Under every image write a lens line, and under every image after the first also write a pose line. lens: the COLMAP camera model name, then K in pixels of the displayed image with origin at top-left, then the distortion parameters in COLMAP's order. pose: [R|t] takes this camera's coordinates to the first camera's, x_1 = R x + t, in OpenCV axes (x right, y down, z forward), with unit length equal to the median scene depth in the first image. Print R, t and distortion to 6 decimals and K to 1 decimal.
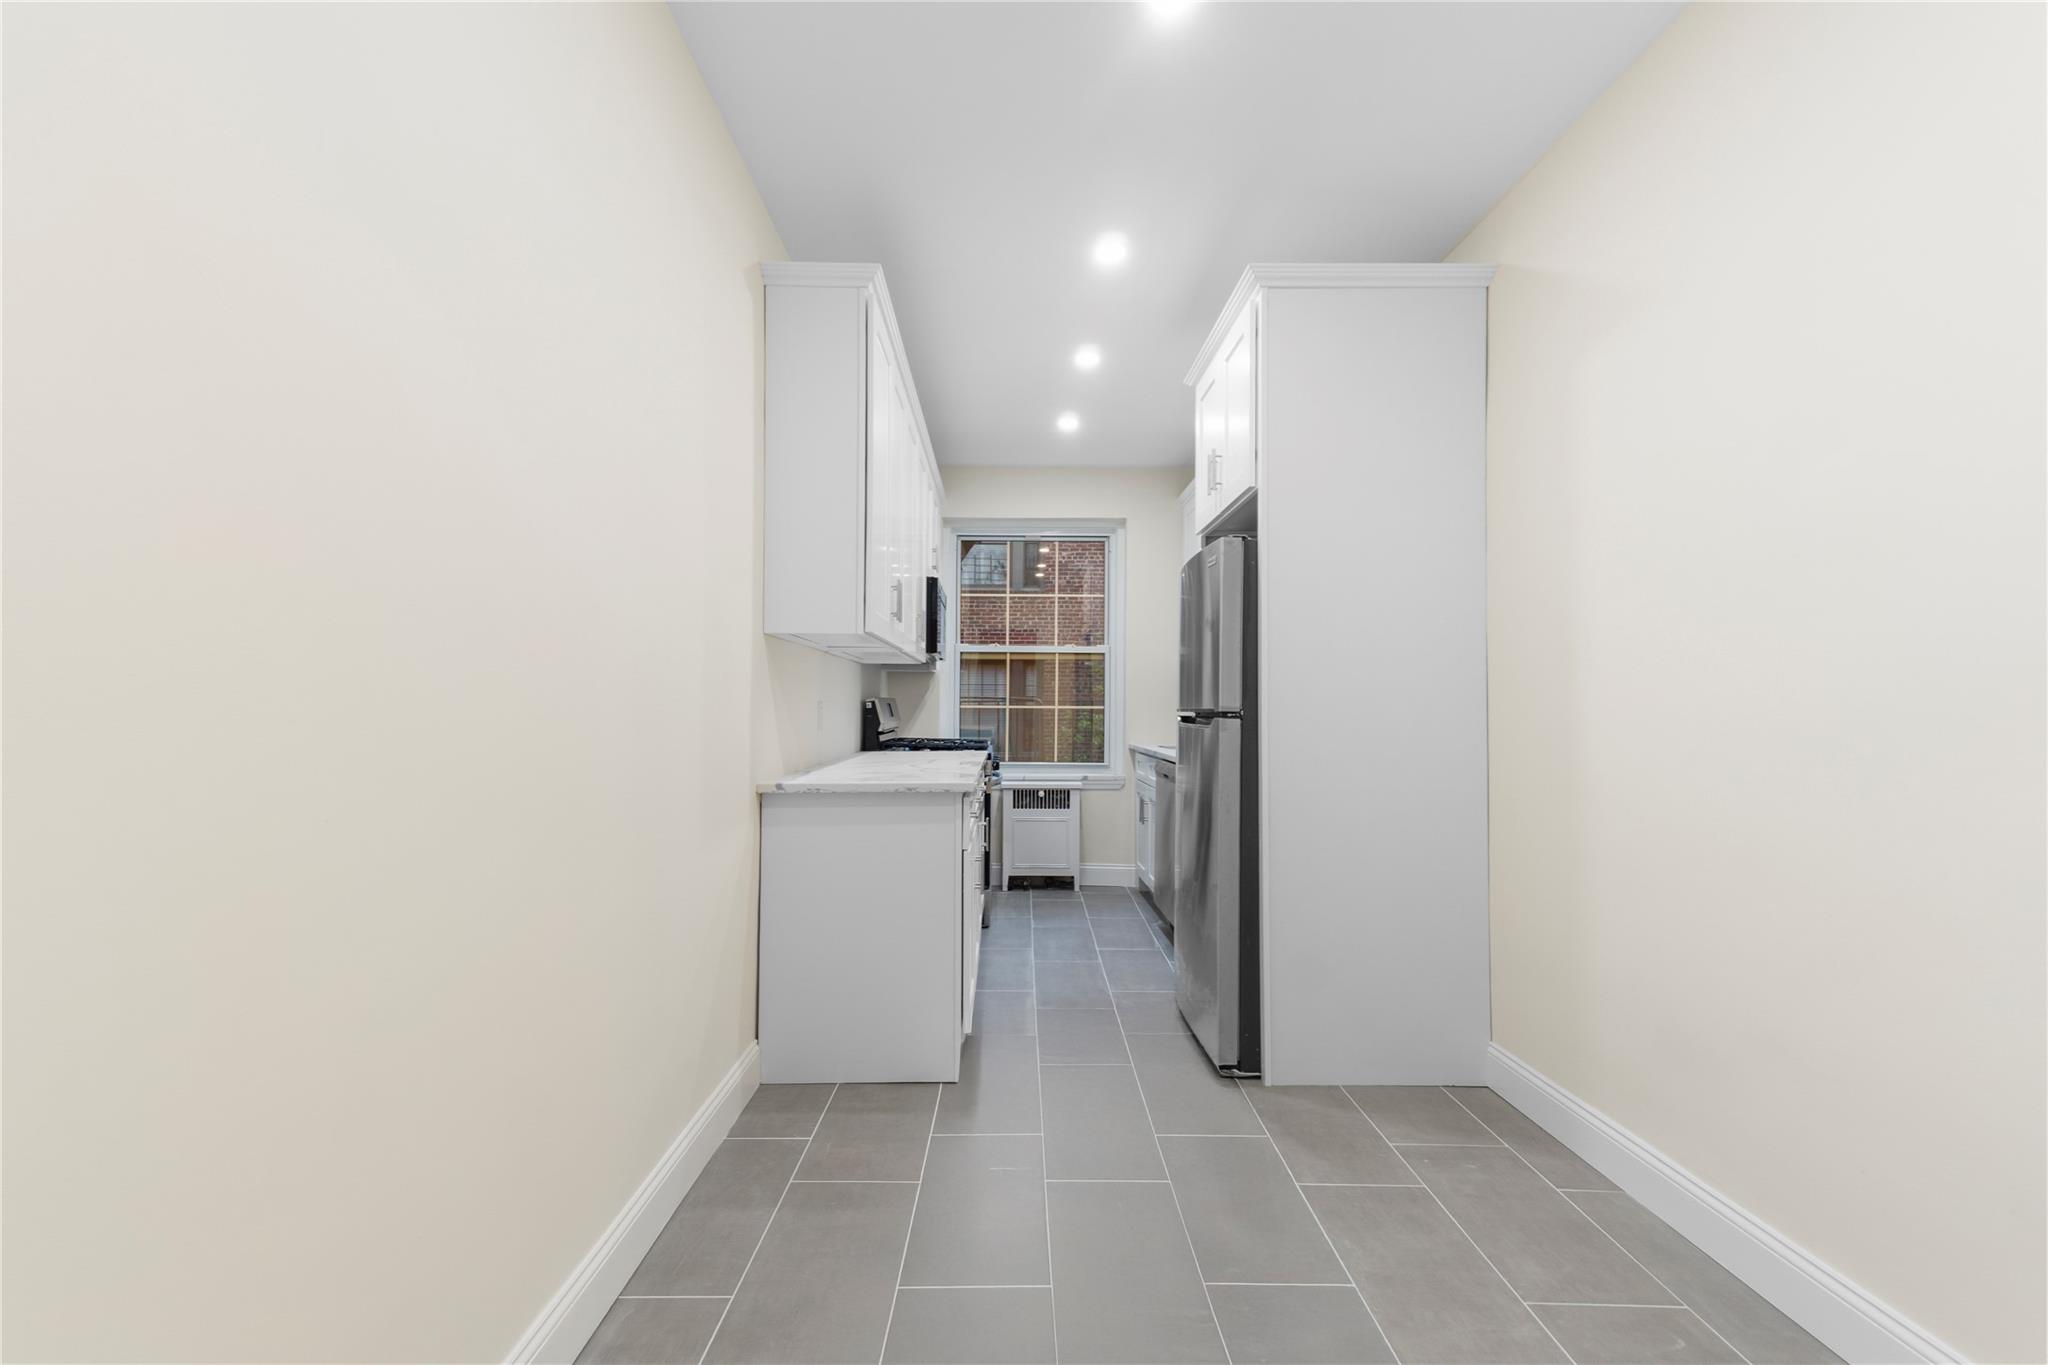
lens RADIAL K [[871.7, 0, 1019.8], [0, 871.7, 689.8], [0, 0, 1]] dist [0.035007, 0.000267]
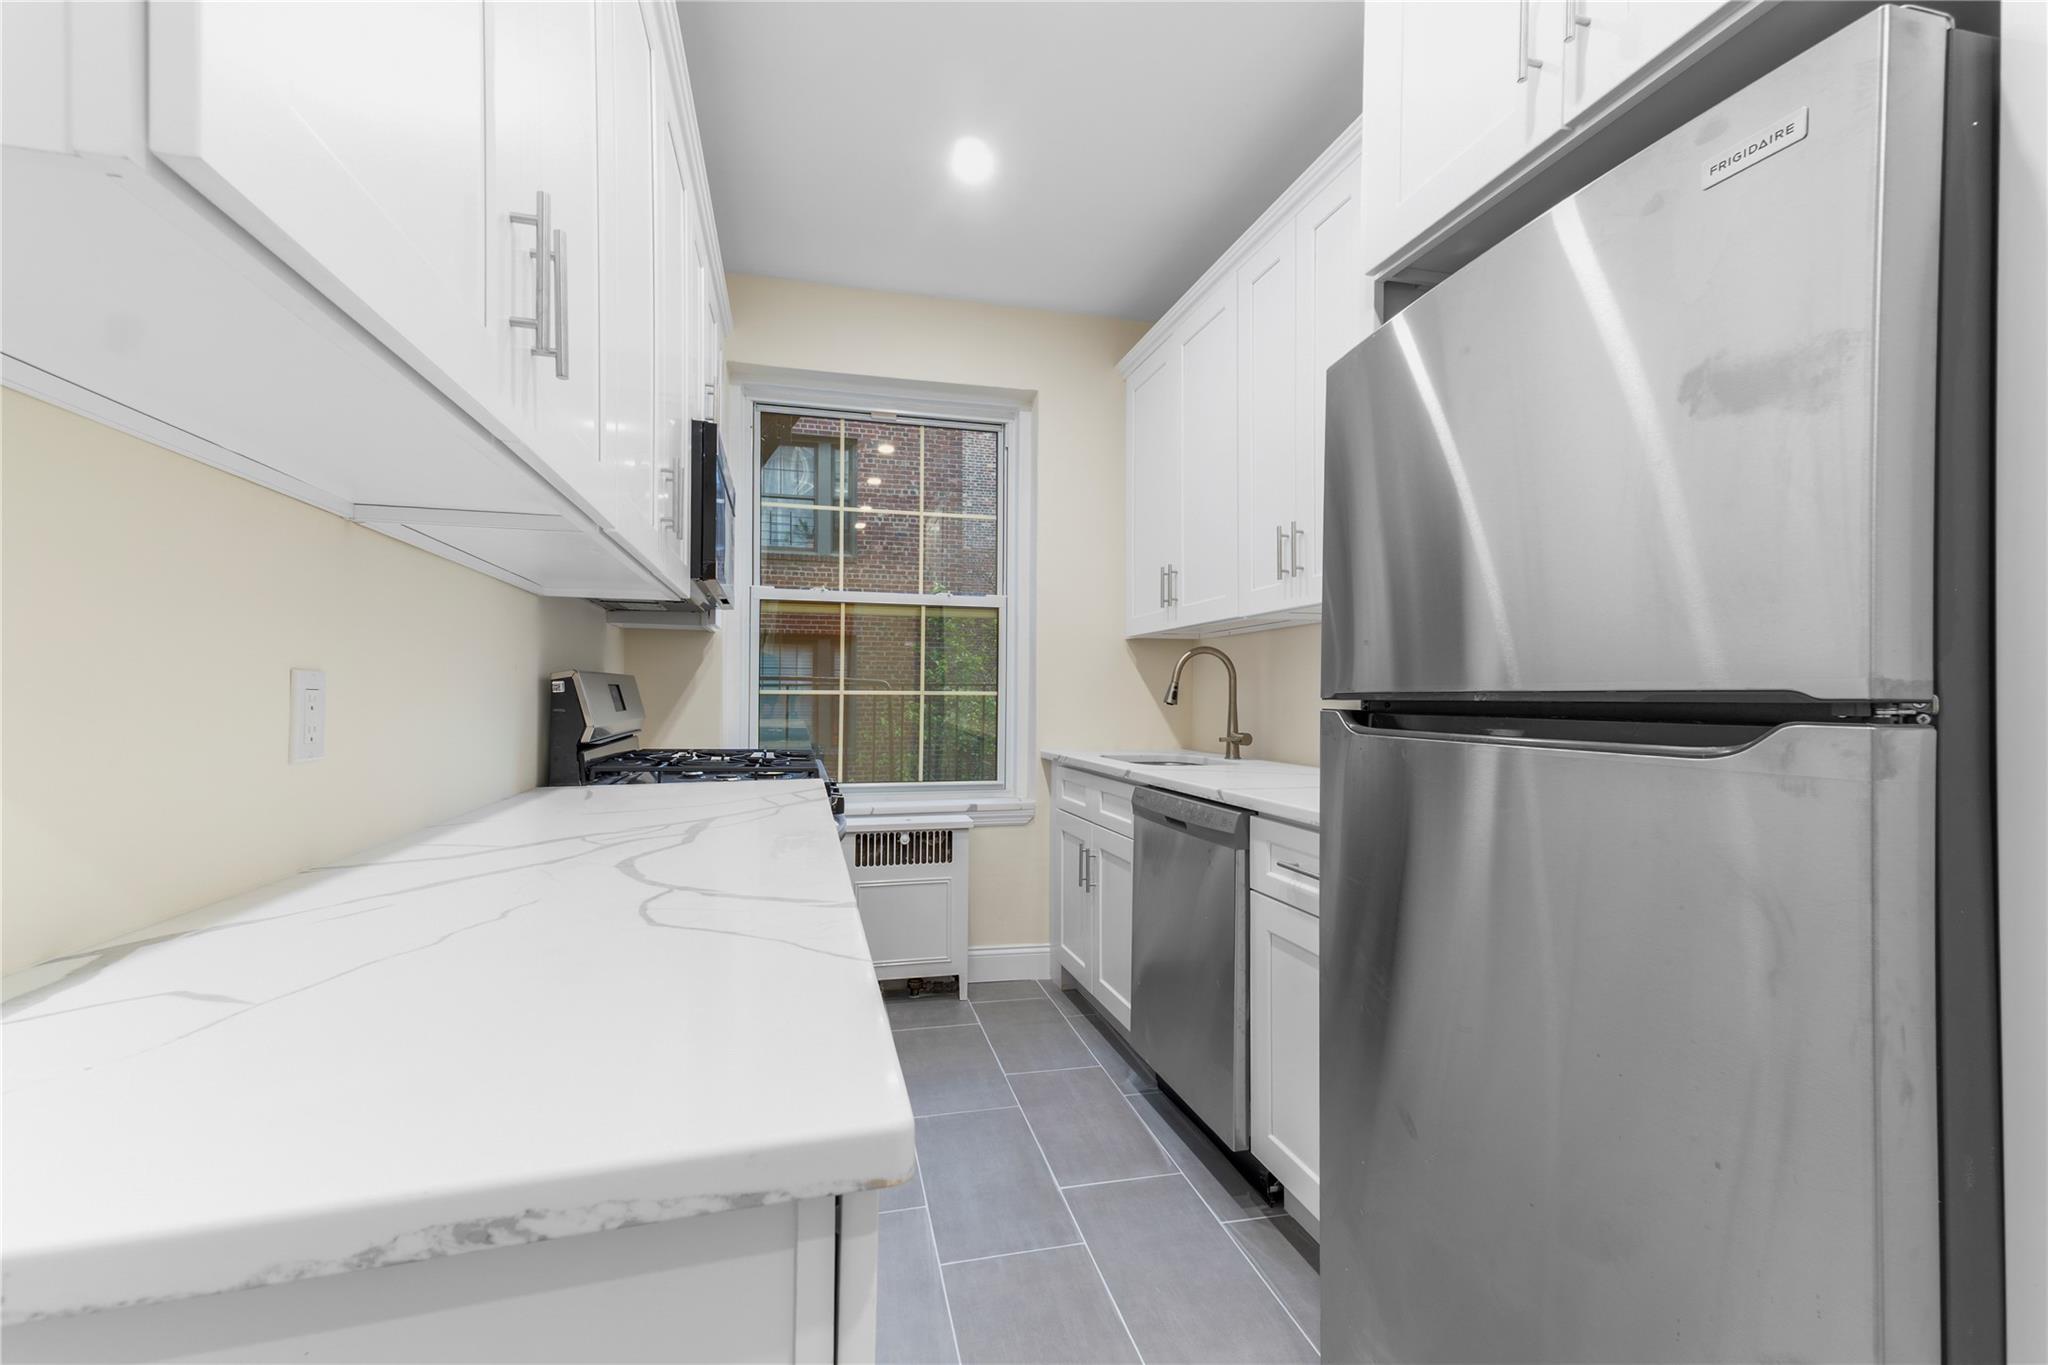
lens RADIAL K [[871.7, 0, 1026.6], [0, 871.7, 693.8], [0, 0, 1]] dist [0.035007, 0.000267]
pose [[0.971606, 0.002170, 0.236596, -0.034860], [-0.006413, 0.999832, 0.017163, 0.010021], [-0.236519, -0.018193, 0.971457, 0.402455]]
